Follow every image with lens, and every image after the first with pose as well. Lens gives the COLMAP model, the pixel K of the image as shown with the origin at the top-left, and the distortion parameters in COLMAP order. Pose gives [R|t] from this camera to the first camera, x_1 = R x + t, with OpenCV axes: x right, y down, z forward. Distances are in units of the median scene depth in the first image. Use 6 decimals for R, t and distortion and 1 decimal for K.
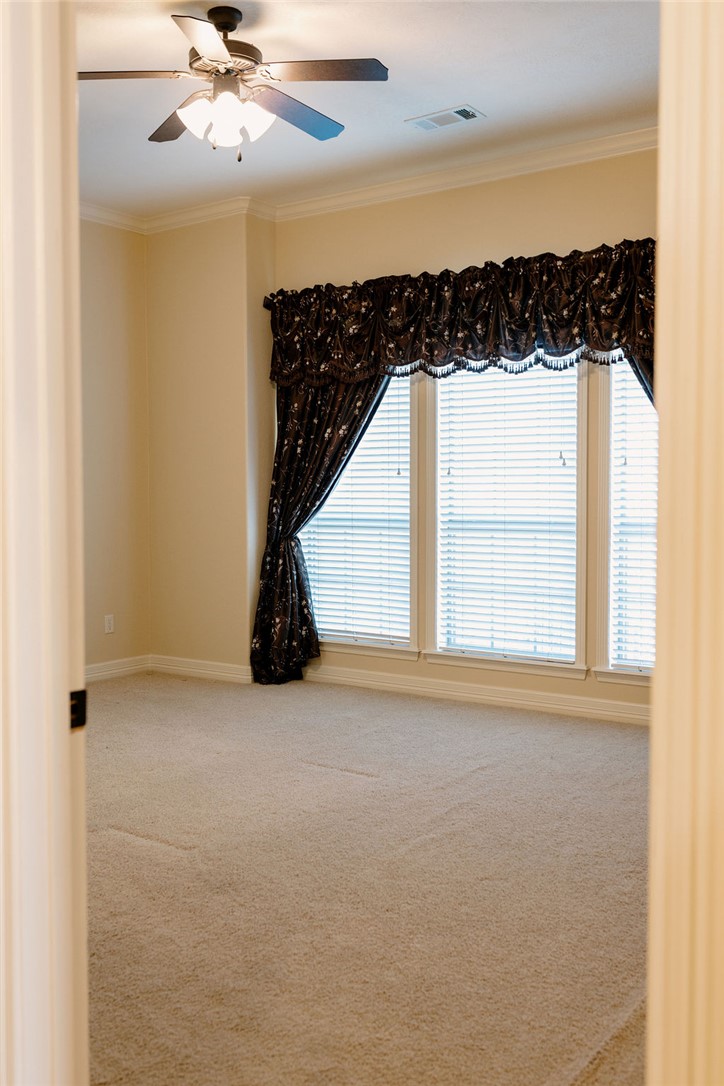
lens RADIAL K [[1045.6, 0, 362.0], [0, 1045.6, 543.0], [0, 0, 1]] dist [0.000984, 0.003598]
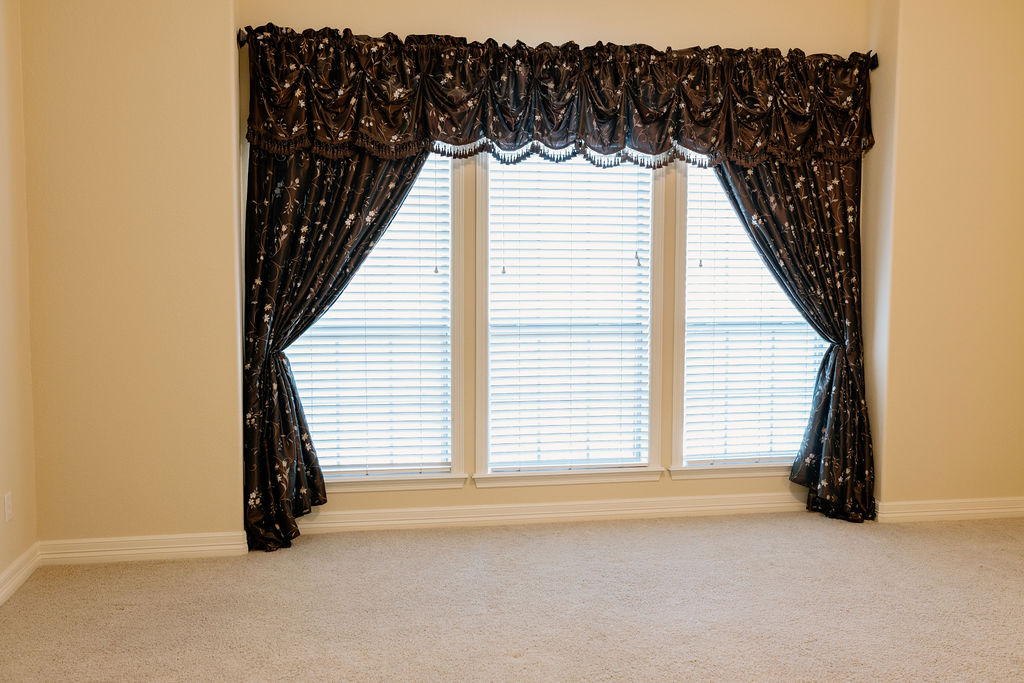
lens RADIAL K [[985.9, 0, 513.1], [0, 985.9, 353.5], [0, 0, 1]] dist [0.000984, 0.003598]
pose [[0.683463, -0.051757, 0.728148, -0.506528], [0.037053, 0.998657, 0.036205, -0.026656], [-0.729044, 0.002235, 0.684463, 0.406152]]
